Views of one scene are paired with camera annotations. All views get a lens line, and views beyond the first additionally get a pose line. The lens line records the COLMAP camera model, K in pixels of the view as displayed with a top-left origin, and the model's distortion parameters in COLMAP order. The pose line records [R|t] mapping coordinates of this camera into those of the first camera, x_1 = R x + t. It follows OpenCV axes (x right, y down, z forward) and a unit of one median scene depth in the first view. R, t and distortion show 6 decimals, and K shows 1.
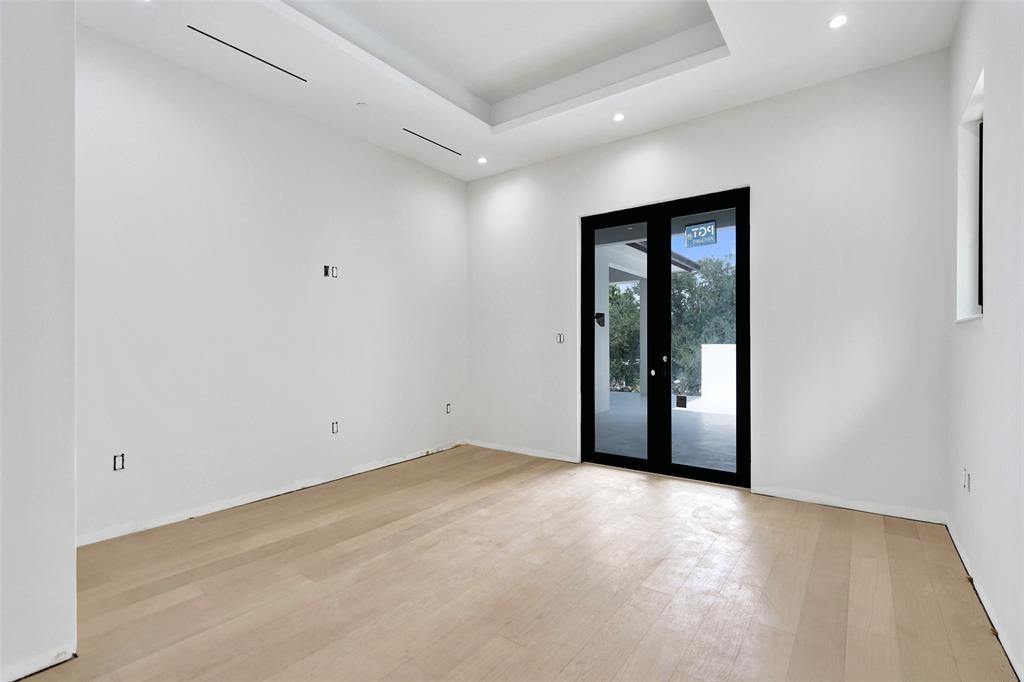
lens RADIAL K [[473.4, 0, 515.8], [0, 473.4, 342.1], [0, 0, 1]] dist [0.002342, 0.000119]
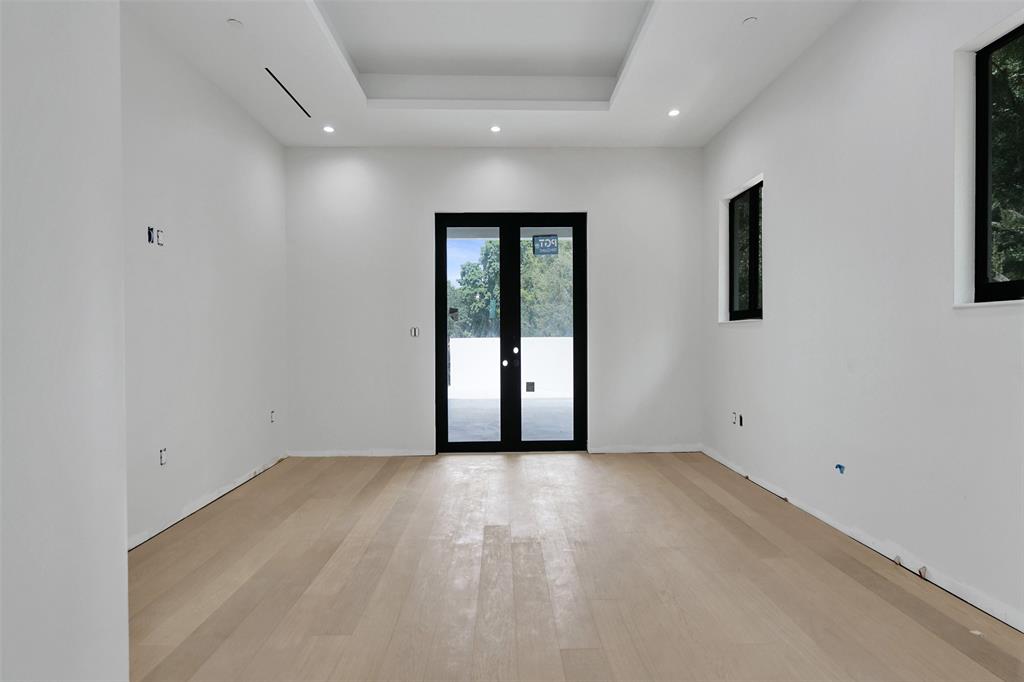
lens RADIAL K [[473.4, 0, 511.4], [0, 473.4, 338.1], [0, 0, 1]] dist [0.002342, 0.000119]
pose [[0.784895, -0.004527, 0.619613, -0.403139], [0.001190, 0.999982, 0.005799, -0.001020], [-0.619628, -0.003814, 0.784886, 0.114688]]
